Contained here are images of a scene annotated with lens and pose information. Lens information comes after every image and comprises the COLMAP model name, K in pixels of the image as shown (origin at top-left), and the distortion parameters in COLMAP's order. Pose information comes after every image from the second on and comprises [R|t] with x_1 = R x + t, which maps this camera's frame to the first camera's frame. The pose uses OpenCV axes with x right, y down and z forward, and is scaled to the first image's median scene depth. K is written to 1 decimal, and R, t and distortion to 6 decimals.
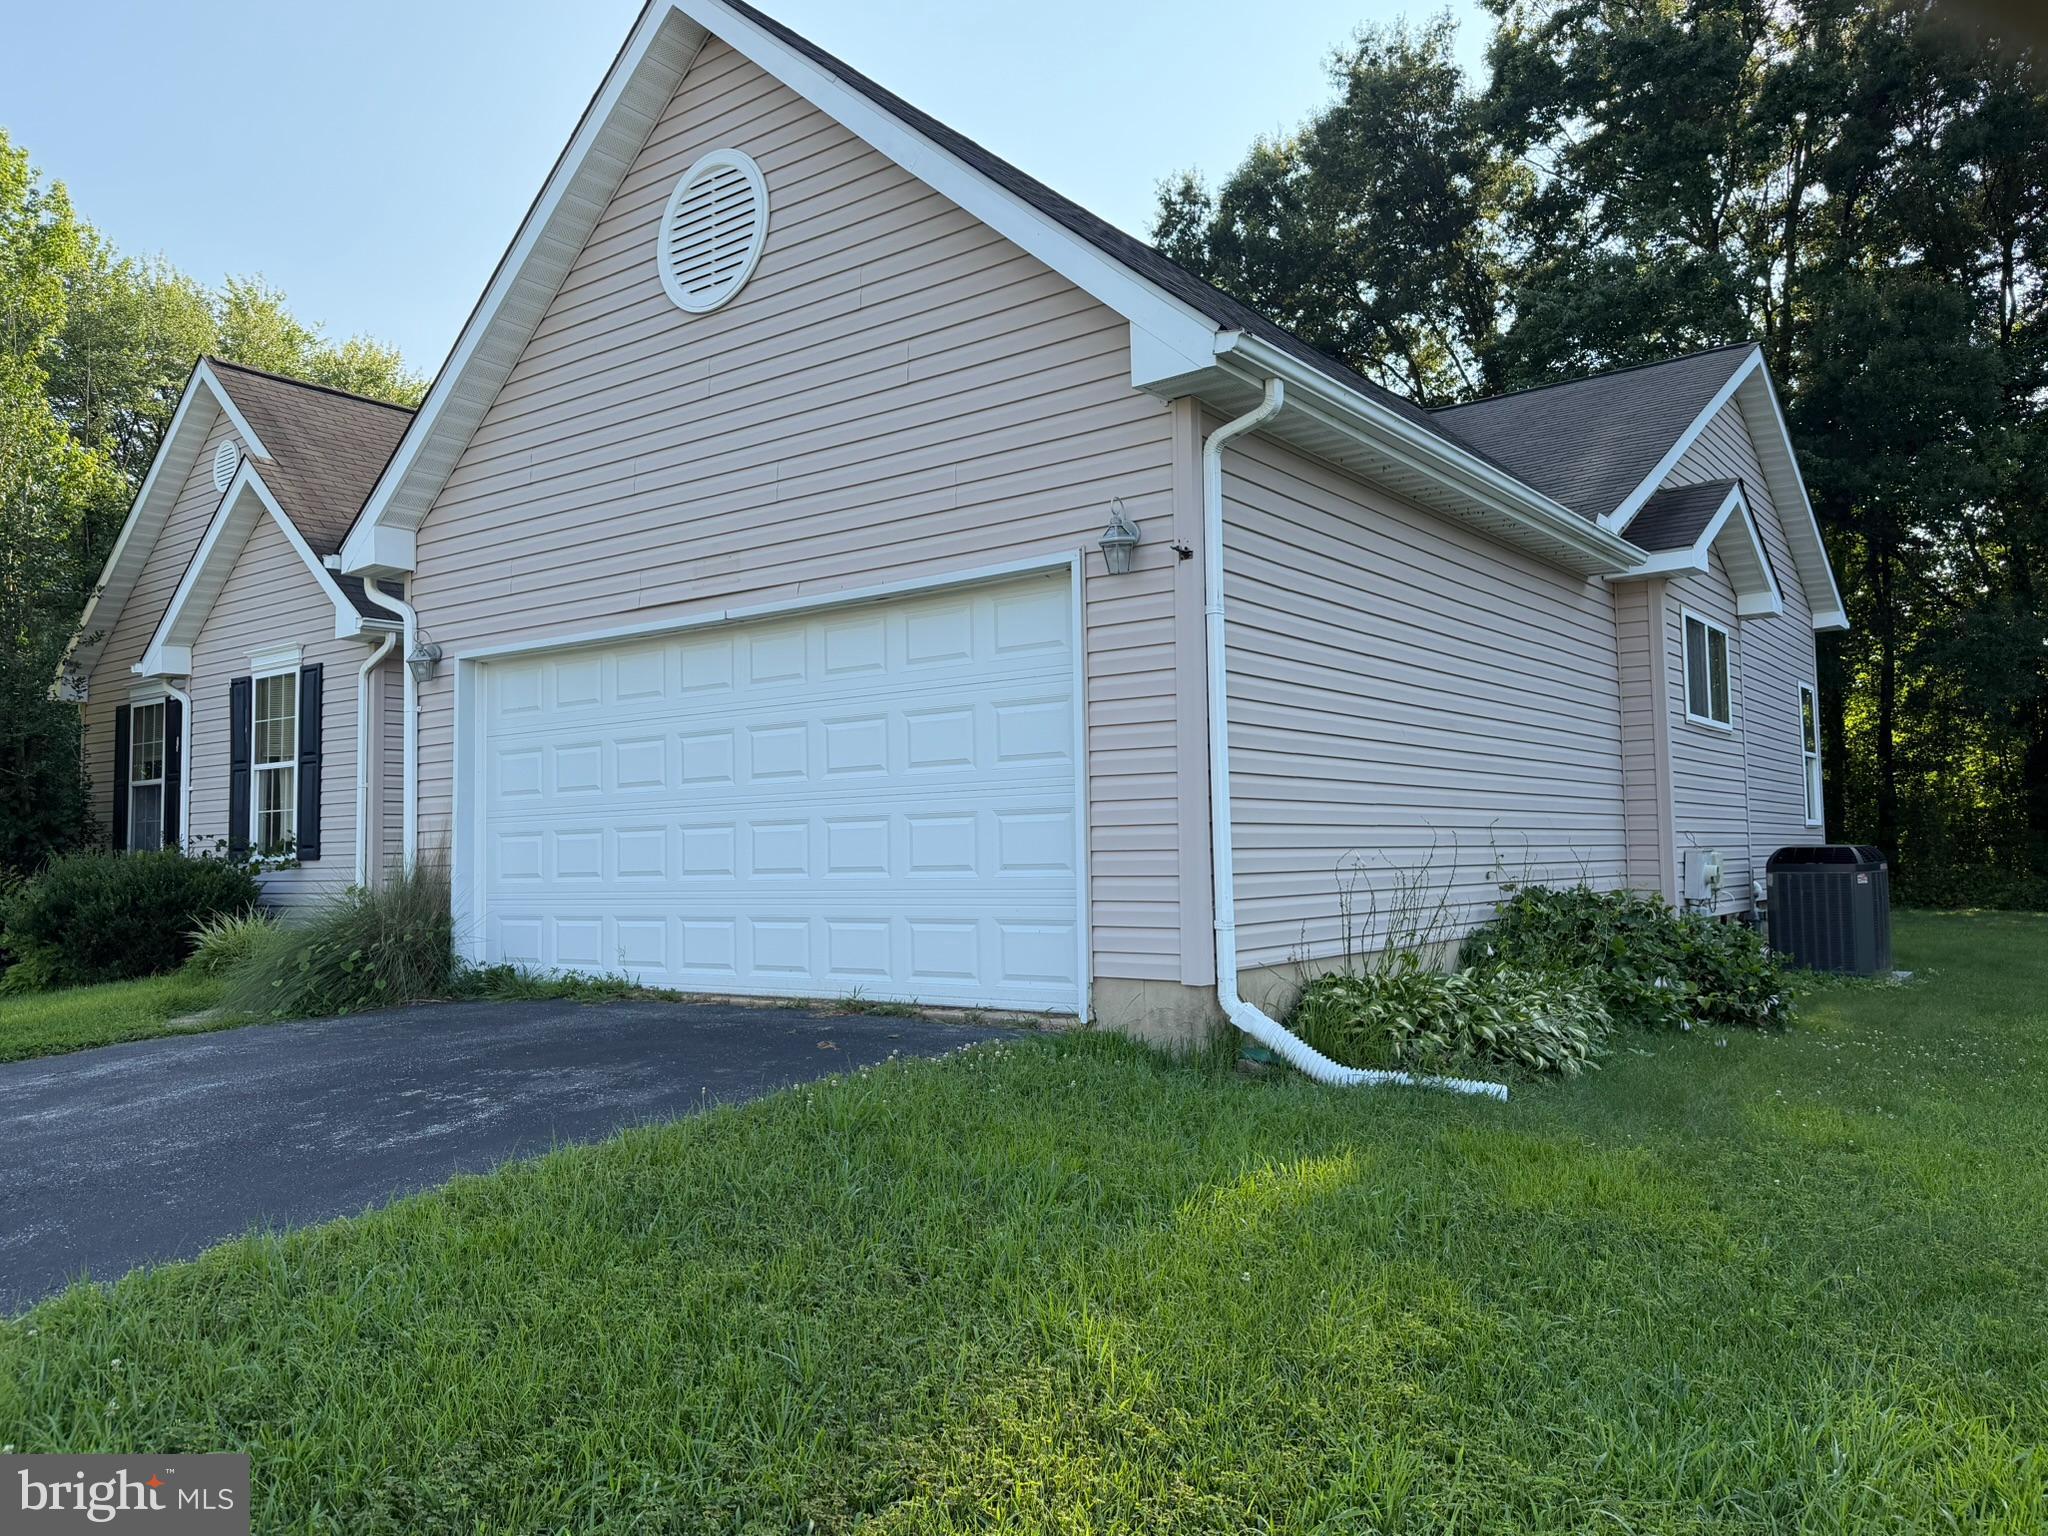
lens RADIAL K [[1470.1, 0, 1024.0], [0, 1470.1, 768.0], [0, 0, 1]] dist [0.123979, -0.267614]
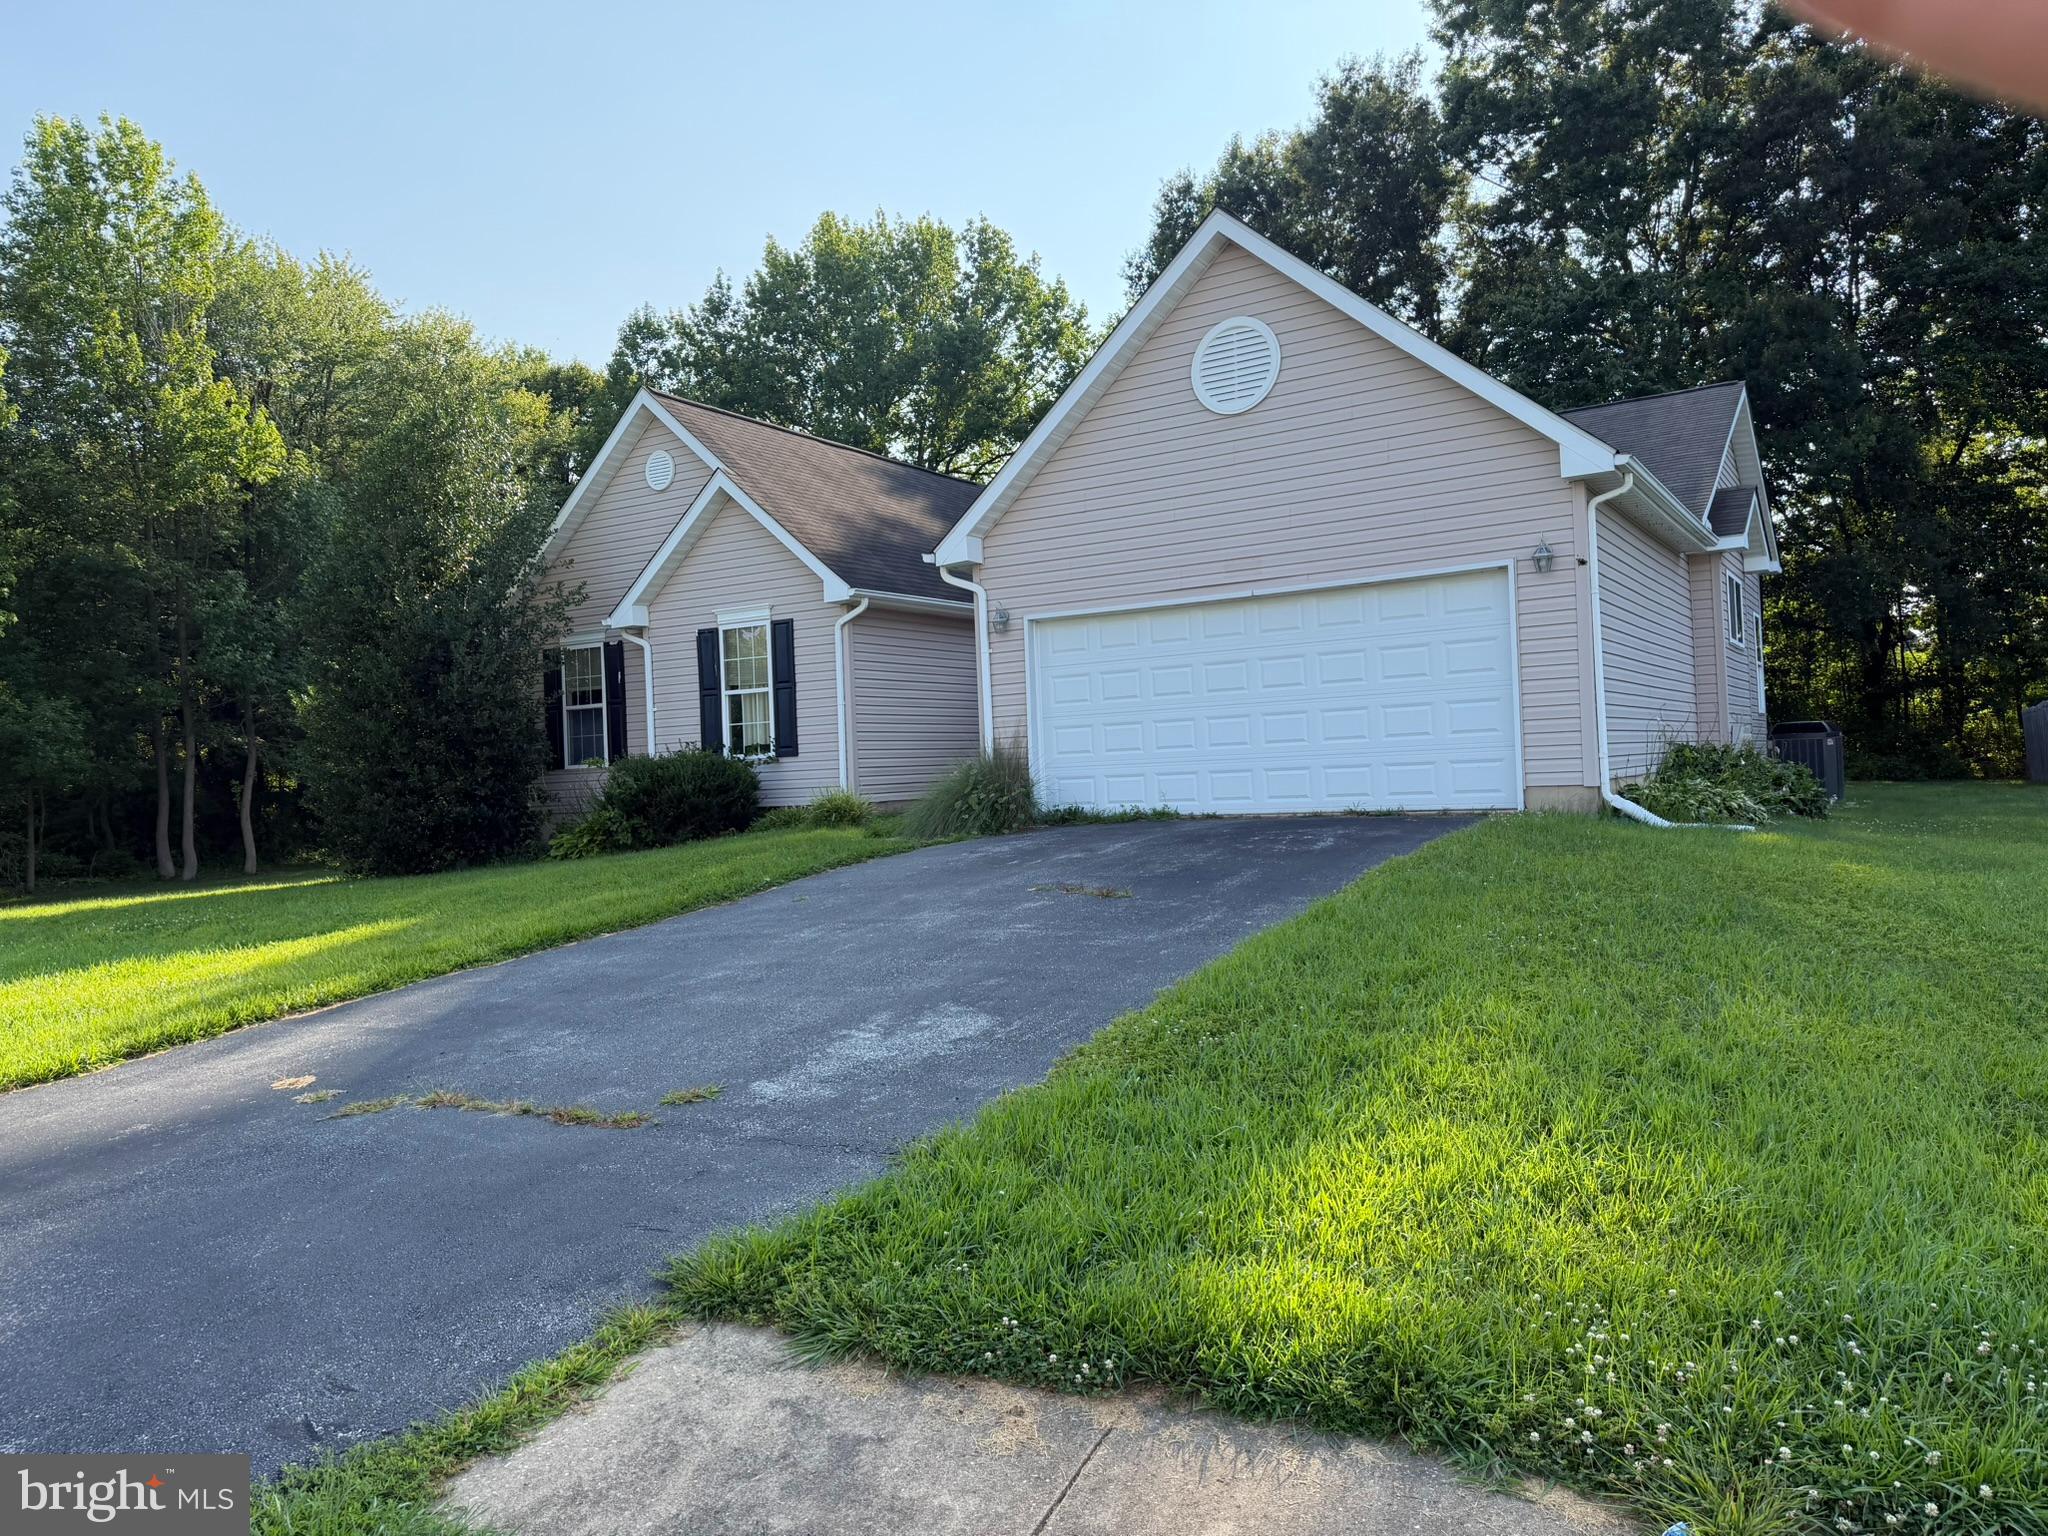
lens RADIAL K [[1449.5, 0, 998.9], [0, 1449.5, 772.1], [0, 0, 1]] dist [0.171797, -0.409205]
pose [[0.995424, -0.024189, 0.092439, -0.442635], [0.019078, 0.998261, 0.055777, 0.002700], [-0.093628, -0.053759, 0.994155, -0.451611]]
